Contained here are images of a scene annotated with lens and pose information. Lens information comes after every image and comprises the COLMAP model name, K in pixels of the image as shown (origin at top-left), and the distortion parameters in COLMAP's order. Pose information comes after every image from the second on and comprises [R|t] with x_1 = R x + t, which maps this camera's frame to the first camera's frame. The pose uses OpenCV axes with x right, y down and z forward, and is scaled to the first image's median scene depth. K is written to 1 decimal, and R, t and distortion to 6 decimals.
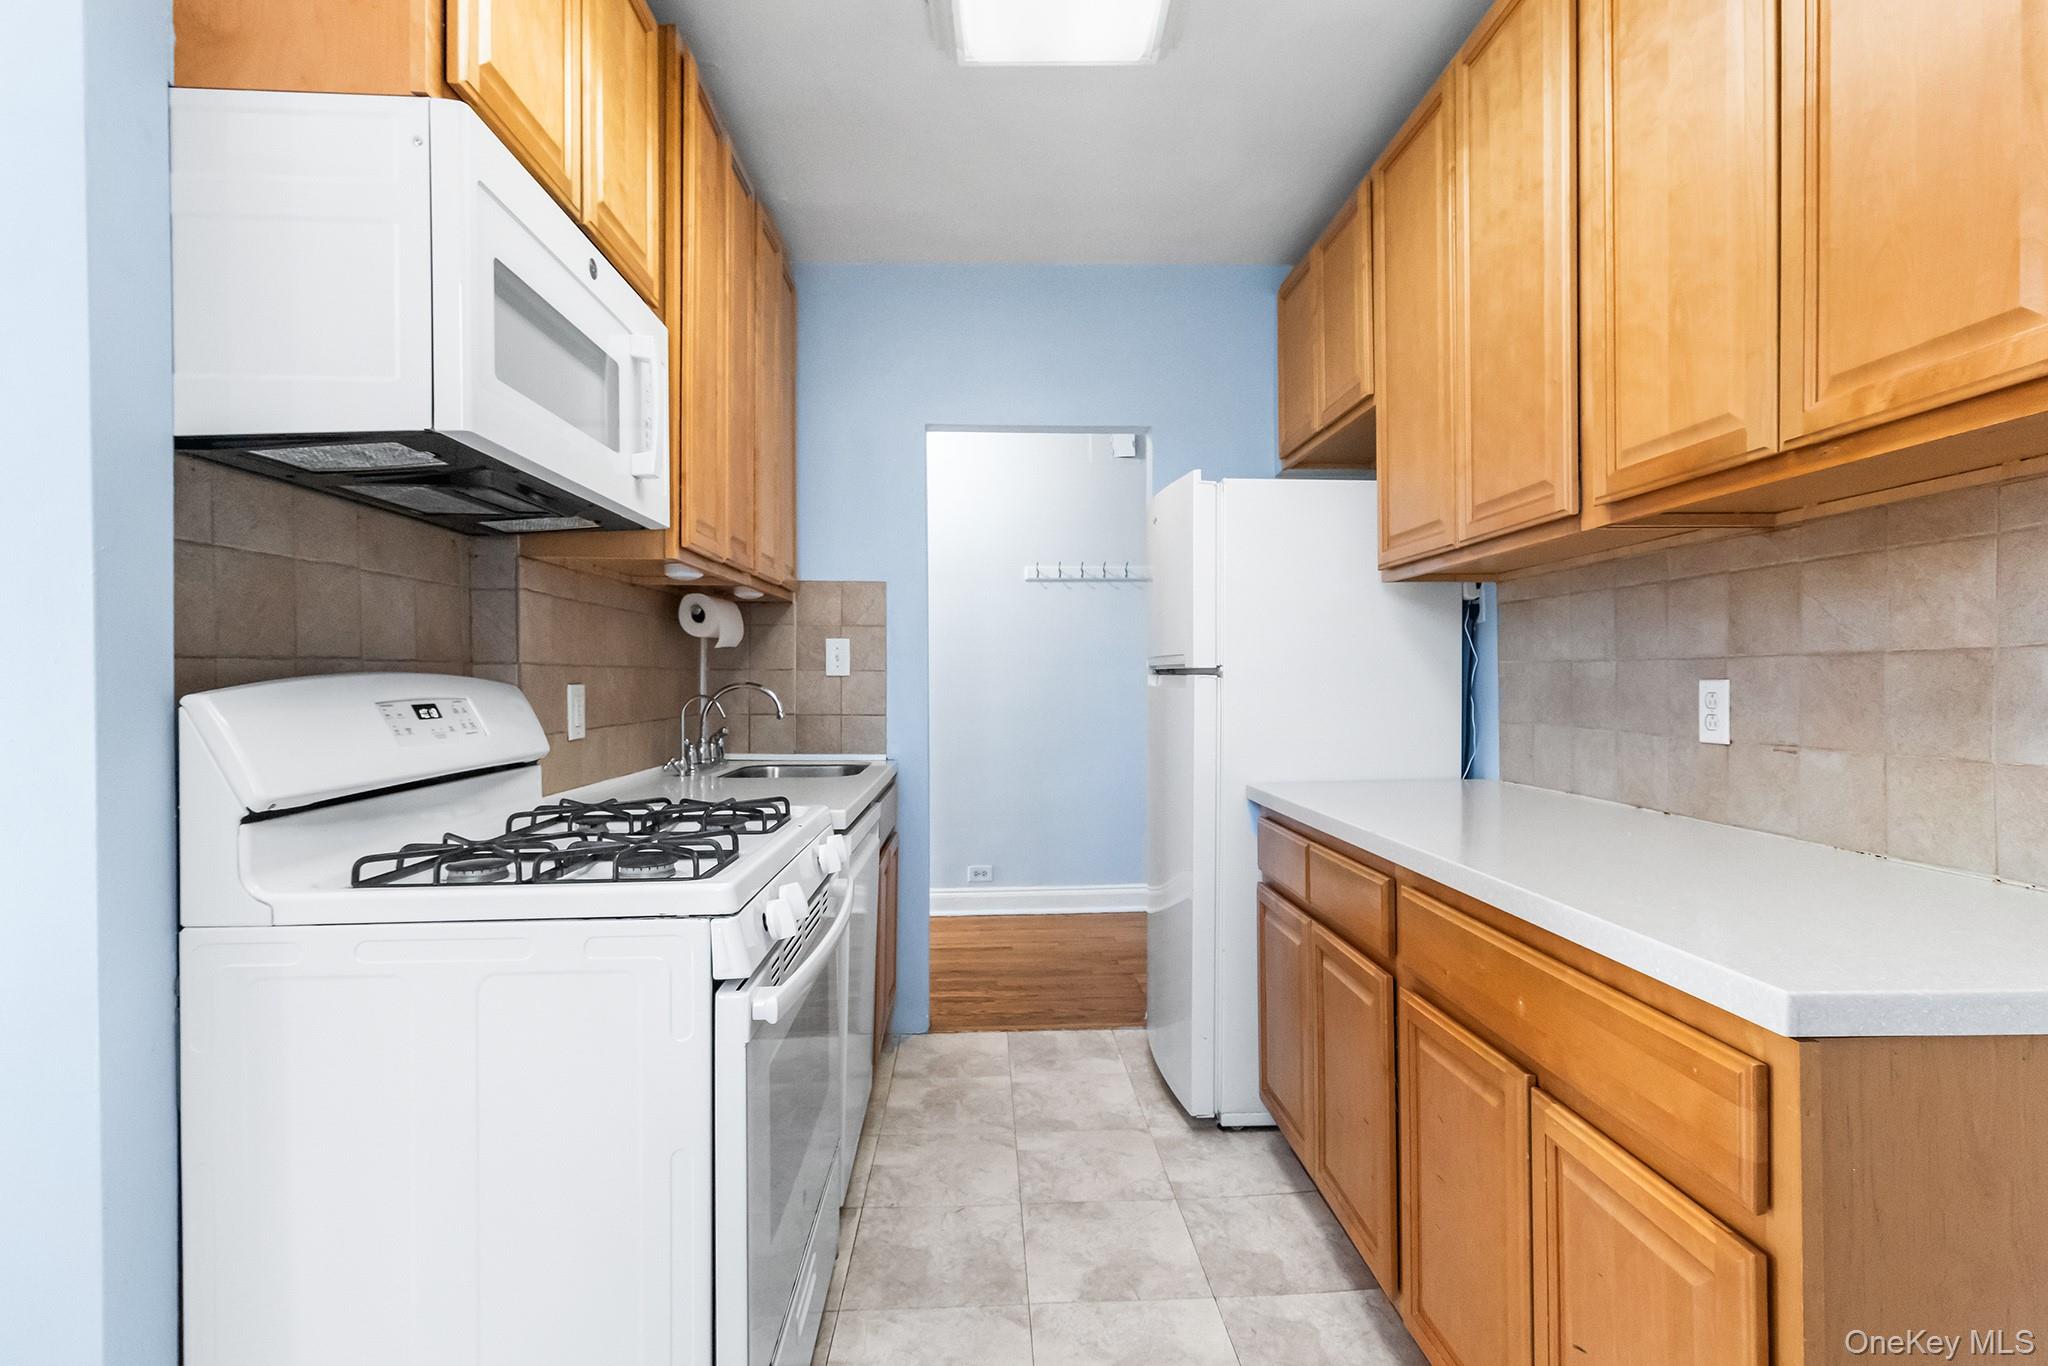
lens RADIAL K [[957.2, 0, 1042.2], [0, 957.2, 681.1], [0, 0, 1]] dist [-0.002105, -0.000650]
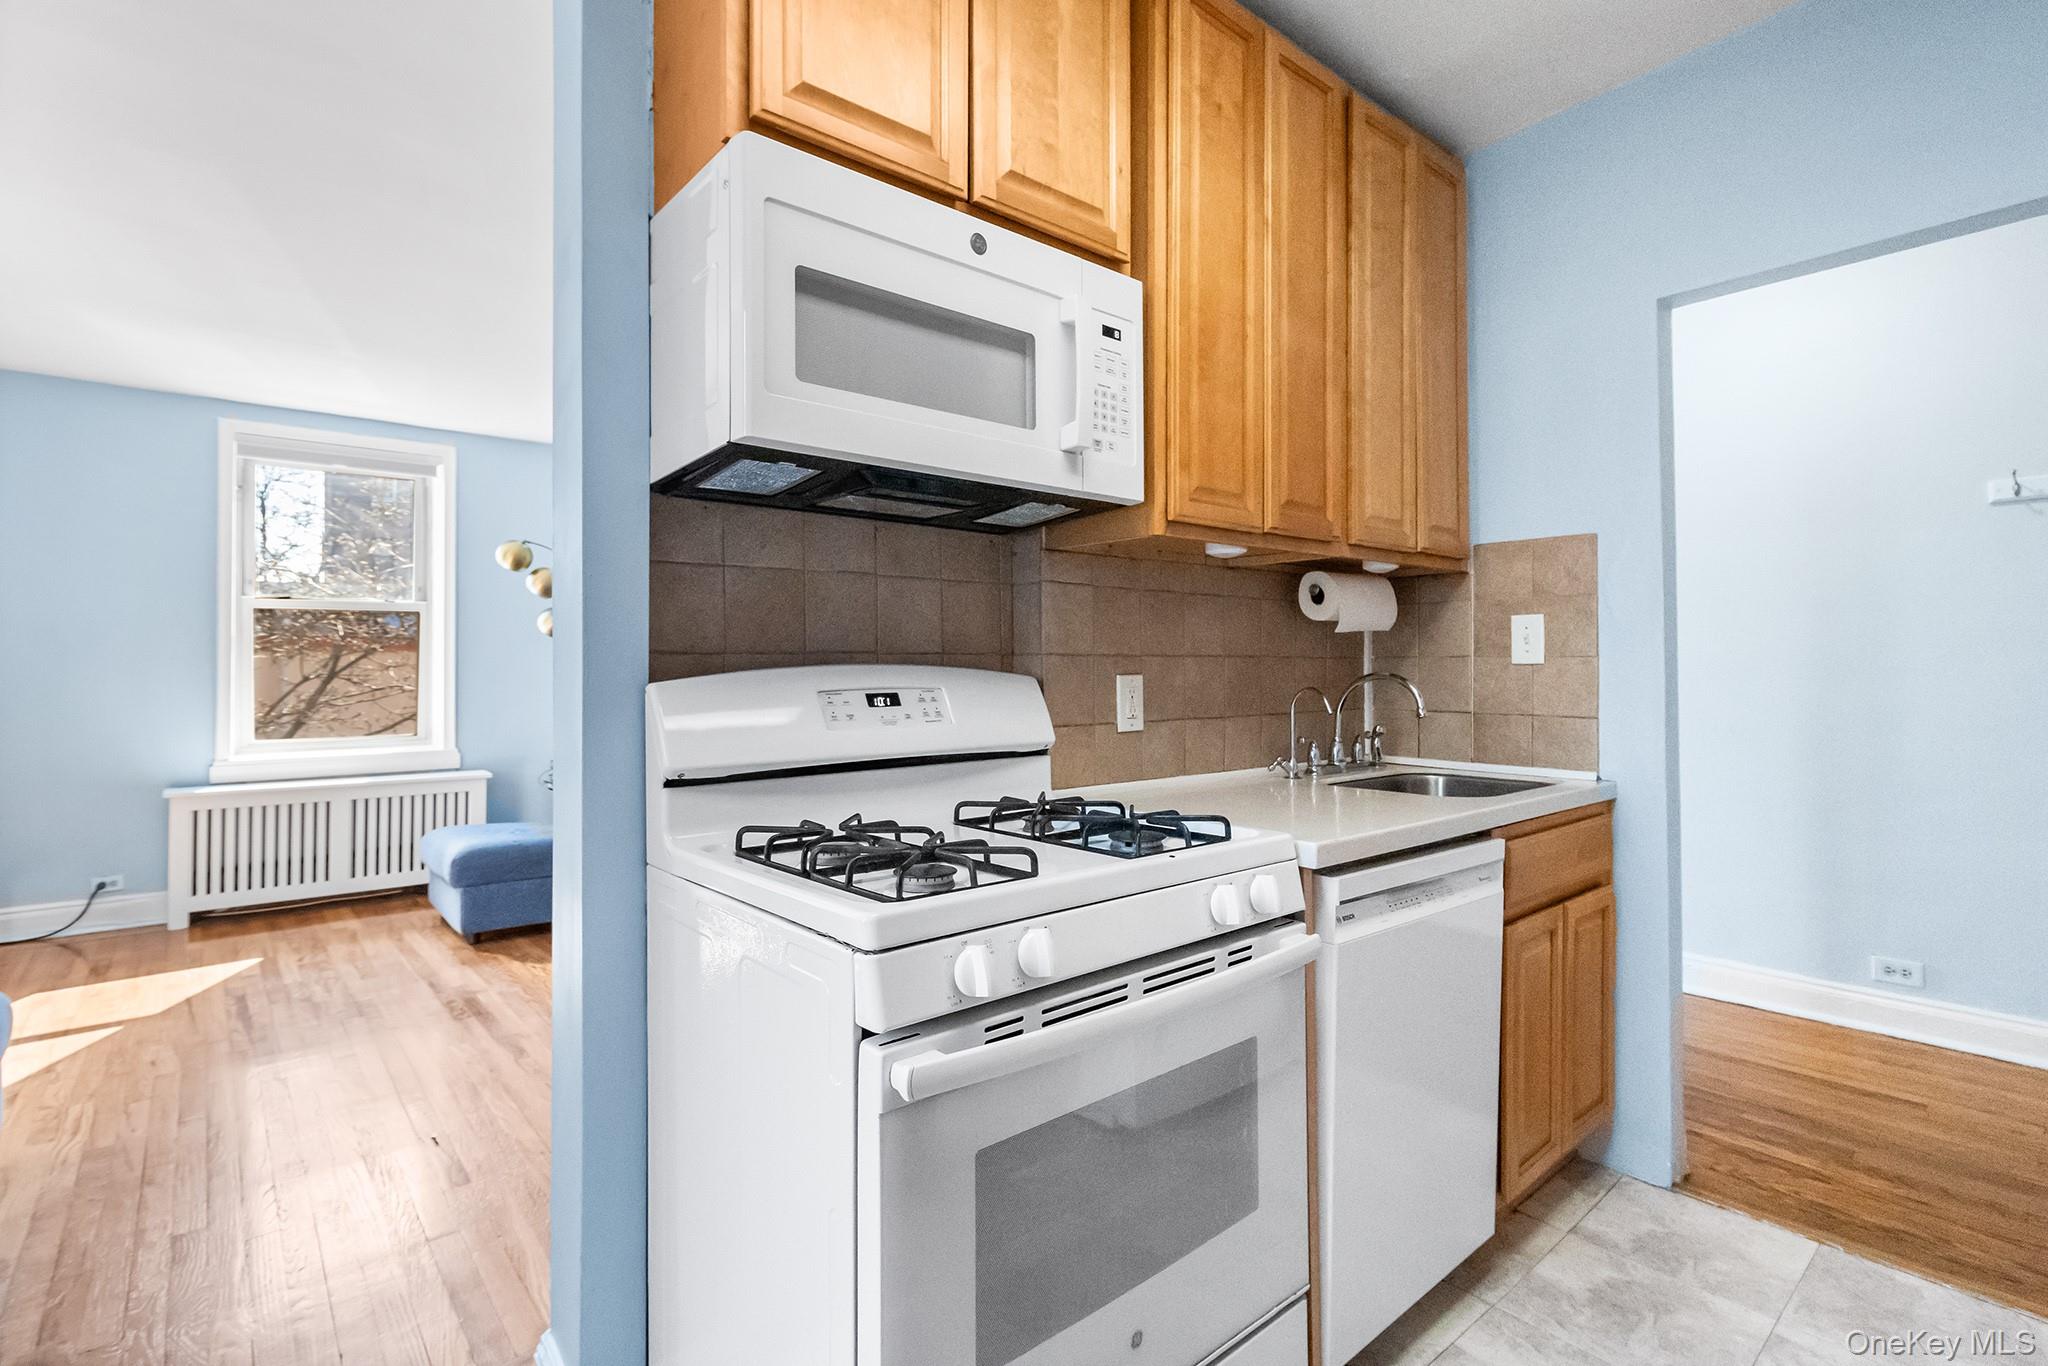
lens RADIAL K [[964.6, 0, 1032.0], [0, 964.6, 660.6], [0, 0, 1]] dist [0.026724, -0.008913]
pose [[0.609100, -0.009477, -0.793037, 0.181402], [0.001416, 0.999940, -0.010862, -0.000529], [0.793092, 0.005493, 0.609076, 0.247068]]
